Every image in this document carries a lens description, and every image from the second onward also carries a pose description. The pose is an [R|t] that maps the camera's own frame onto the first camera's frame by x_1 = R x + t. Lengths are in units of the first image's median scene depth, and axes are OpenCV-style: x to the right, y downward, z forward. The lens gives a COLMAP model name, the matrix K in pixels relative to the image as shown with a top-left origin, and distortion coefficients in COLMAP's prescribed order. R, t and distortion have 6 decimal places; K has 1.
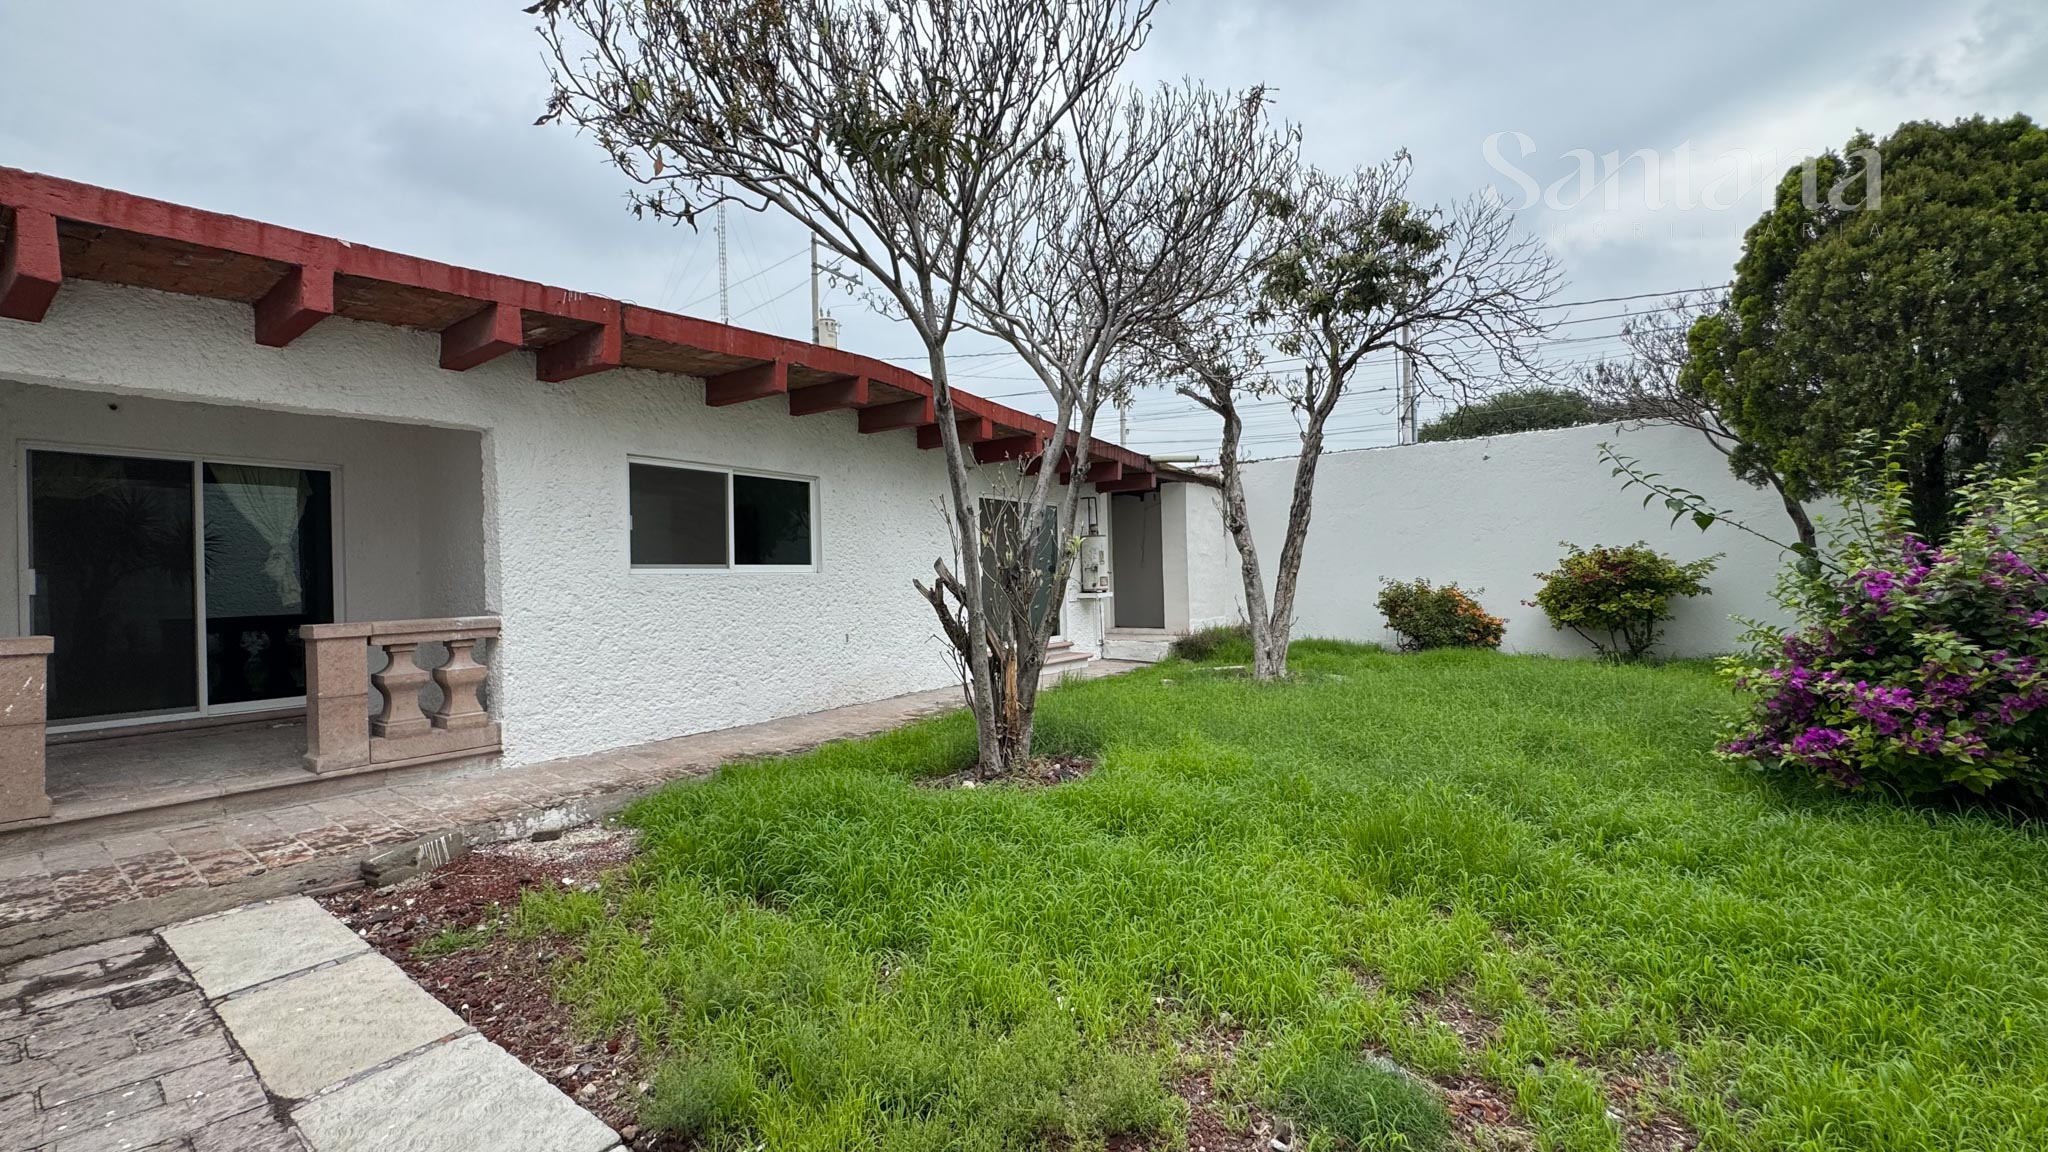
lens RADIAL K [[817.4, 0, 1026.3], [0, 817.4, 562.3], [0, 0, 1]] dist [-0.005253, 0.000121]
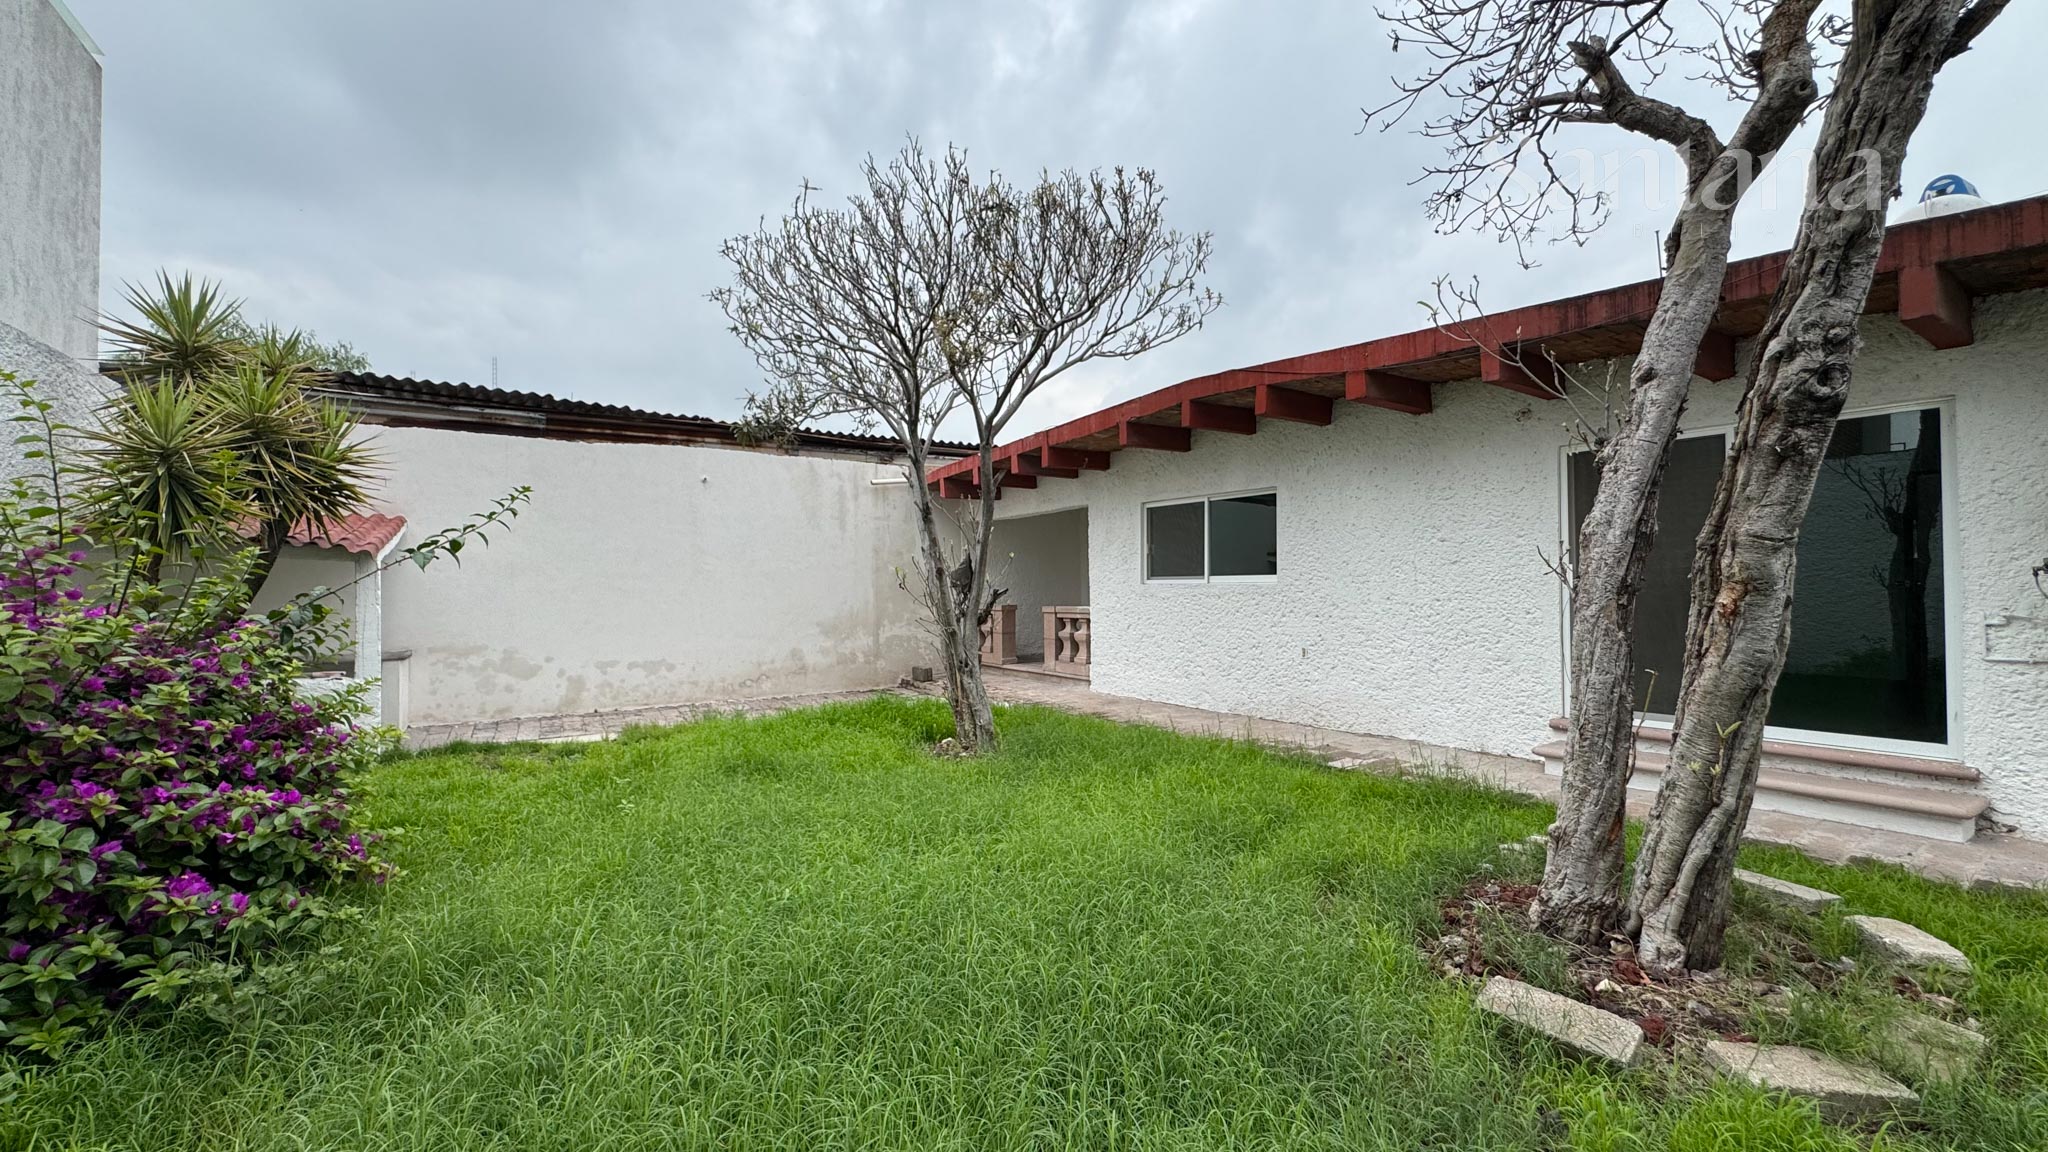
lens RADIAL K [[817.4, 0, 1022.9], [0, 817.4, 574.1], [0, 0, 1]] dist [-0.005253, 0.000121]
pose [[-0.357299, 0.002826, -0.933986, 0.885556], [0.028153, 0.999574, -0.007746, 0.001246], [0.933566, -0.029063, -0.357226, 1.199953]]
